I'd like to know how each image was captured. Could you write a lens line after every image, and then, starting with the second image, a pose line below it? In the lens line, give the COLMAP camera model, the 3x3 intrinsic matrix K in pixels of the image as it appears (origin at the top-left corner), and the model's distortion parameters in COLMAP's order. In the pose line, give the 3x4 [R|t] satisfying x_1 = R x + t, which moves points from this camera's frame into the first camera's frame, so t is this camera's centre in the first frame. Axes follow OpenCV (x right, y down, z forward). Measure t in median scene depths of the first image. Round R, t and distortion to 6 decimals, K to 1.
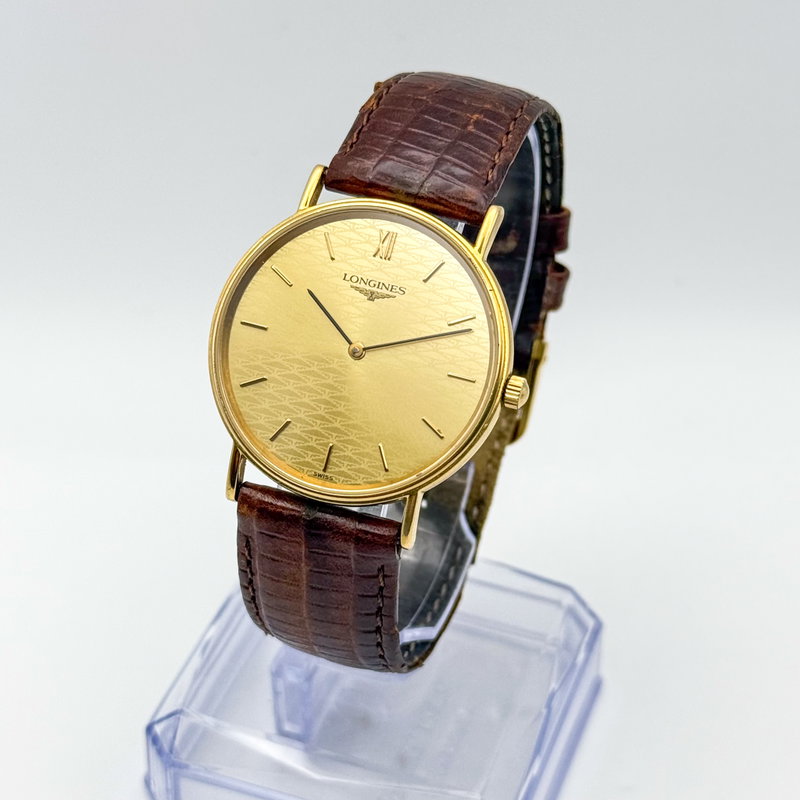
lens RADIAL K [[1846.5, 0, 400.0], [0, 1846.5, 400.0], [0, 0, 1]] dist [0.073794, 0.158646]
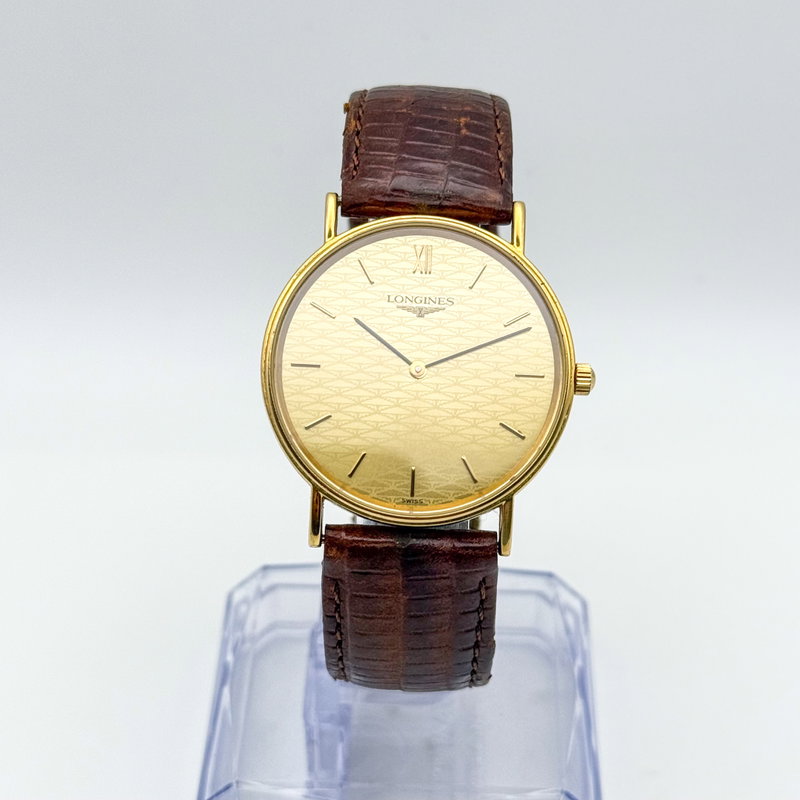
lens RADIAL K [[1846.5, 0, 400.0], [0, 1846.5, 400.0], [0, 0, 1]] dist [0.073794, 0.158646]
pose [[0.952690, -0.193183, 0.234652, -0.264020], [0.197282, 0.980328, 0.006108, -0.018470], [-0.231215, 0.040473, 0.972060, 0.044306]]
